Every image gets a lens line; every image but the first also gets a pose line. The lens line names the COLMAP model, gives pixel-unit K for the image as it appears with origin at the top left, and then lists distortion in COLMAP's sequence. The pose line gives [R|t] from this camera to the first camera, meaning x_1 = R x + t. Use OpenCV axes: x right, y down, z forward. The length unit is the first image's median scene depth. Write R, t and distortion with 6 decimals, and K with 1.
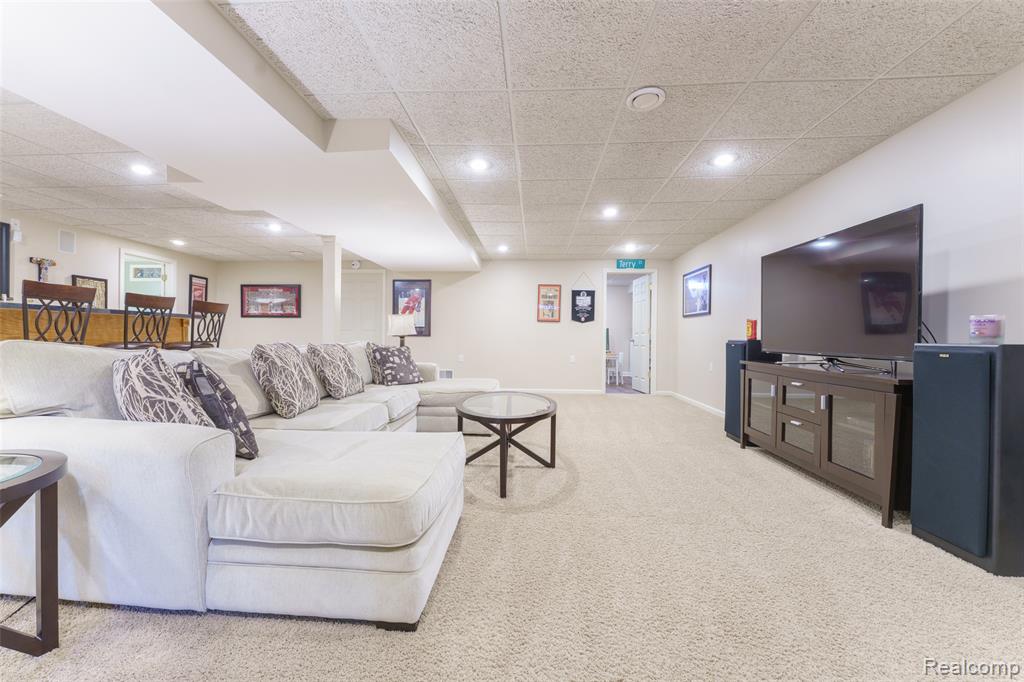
lens RADIAL K [[409.4, 0, 506.1], [0, 409.4, 339.6], [0, 0, 1]] dist [0.000647, -0.000147]
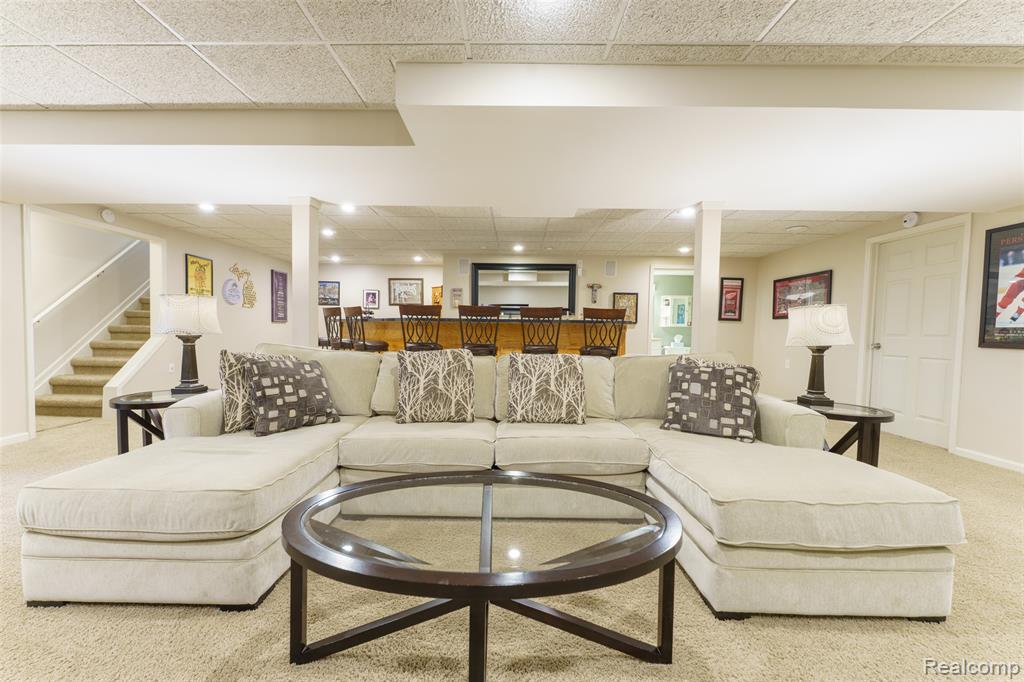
lens RADIAL K [[409.4, 0, 507.0], [0, 409.4, 341.6], [0, 0, 1]] dist [0.000647, -0.000147]
pose [[0.052322, 0.019232, -0.998445, 0.226033], [-0.020358, 0.999627, 0.018188, -0.016509], [0.998423, 0.019374, 0.052694, 0.545421]]
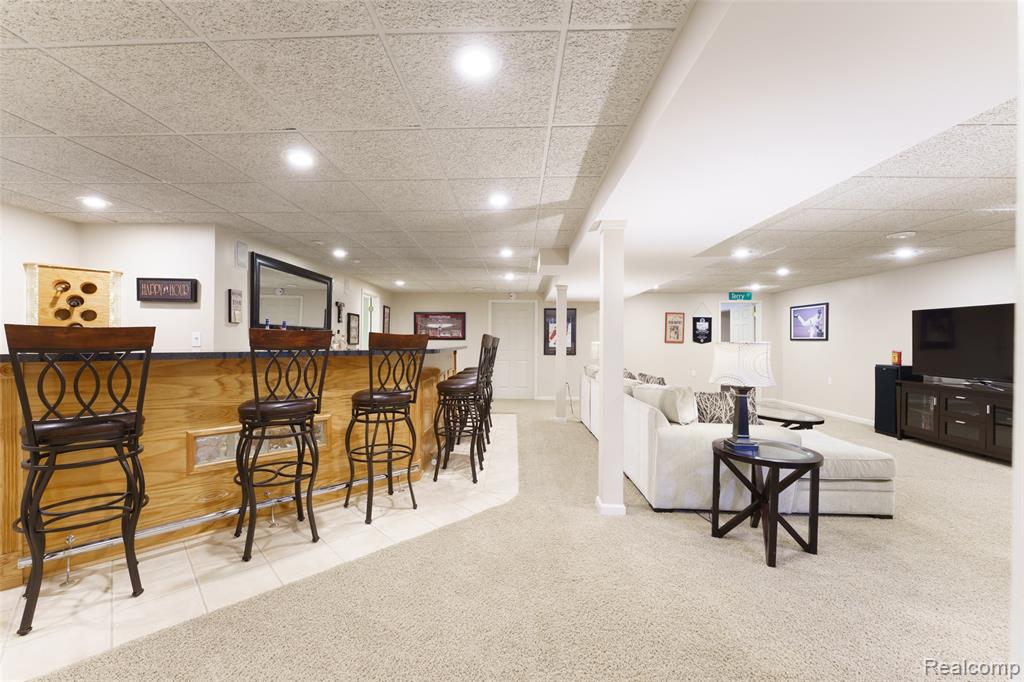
lens RADIAL K [[409.4, 0, 505.8], [0, 409.4, 341.9], [0, 0, 1]] dist [0.000647, -0.000147]
pose [[0.999195, -0.005119, 0.039798, -0.572868], [0.005229, 0.999983, -0.002675, -0.057854], [-0.039784, 0.002881, 0.999204, -0.268510]]
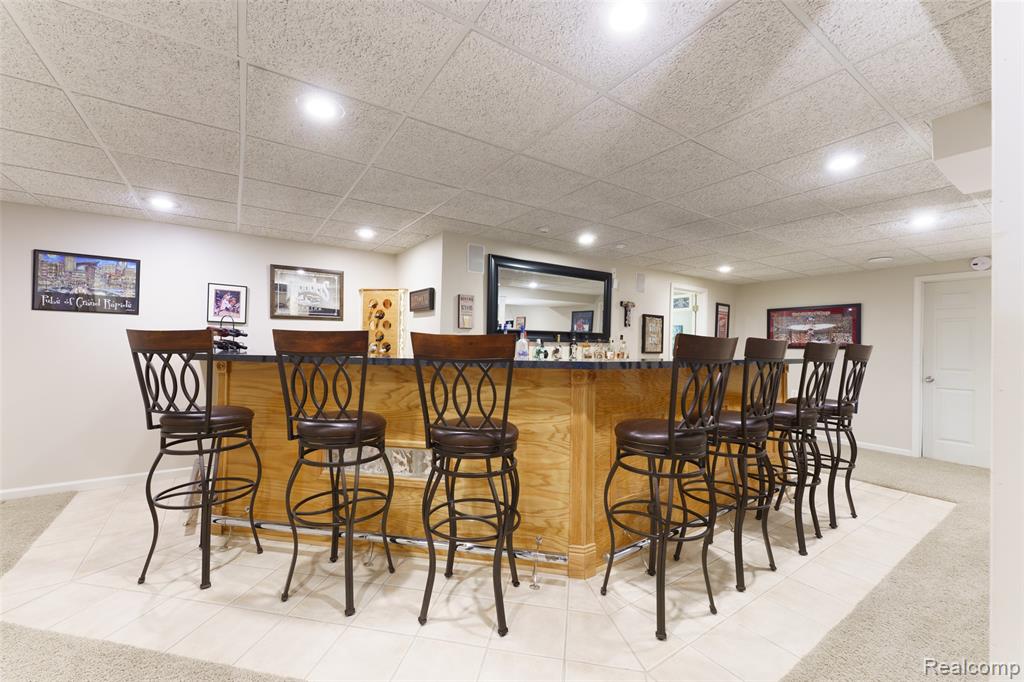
lens RADIAL K [[409.4, 0, 507.8], [0, 409.4, 344.3], [0, 0, 1]] dist [0.000647, -0.000147]
pose [[0.614347, -0.005090, -0.789020, -0.417431], [-0.011678, 0.999811, -0.015543, -0.057878], [0.788950, 0.018763, 0.614171, 0.087012]]
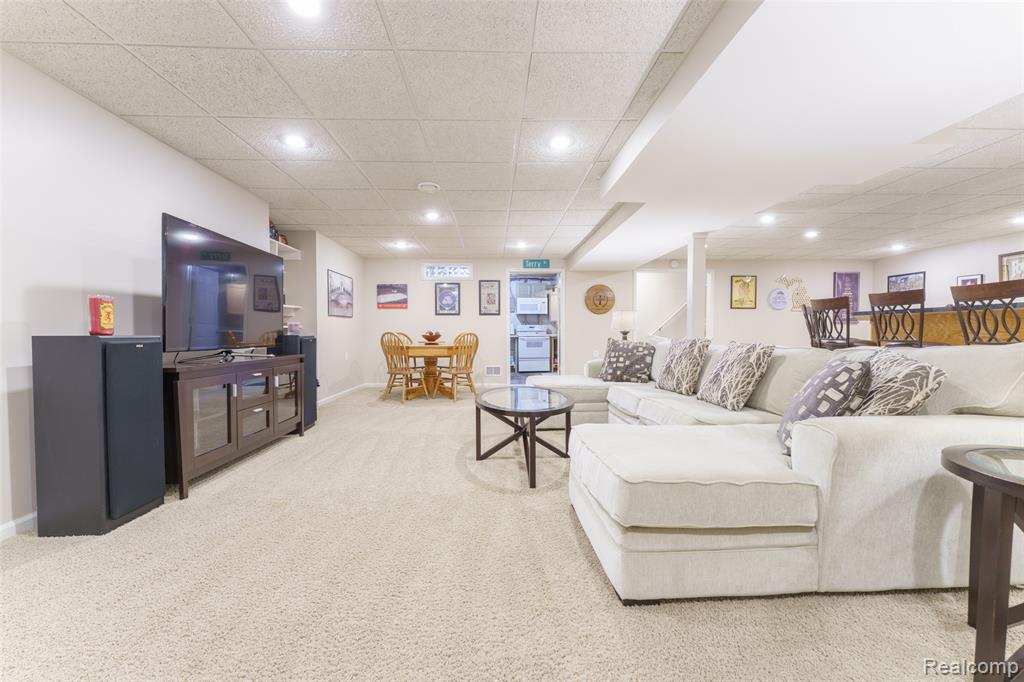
lens RADIAL K [[409.4, 0, 513.0], [0, 409.4, 343.9], [0, 0, 1]] dist [0.000647, -0.000147]
pose [[-0.993008, -0.003722, -0.117989, 0.080264], [-0.007564, 0.999455, 0.032131, -0.006920], [0.117805, 0.032798, -0.992495, 1.079453]]
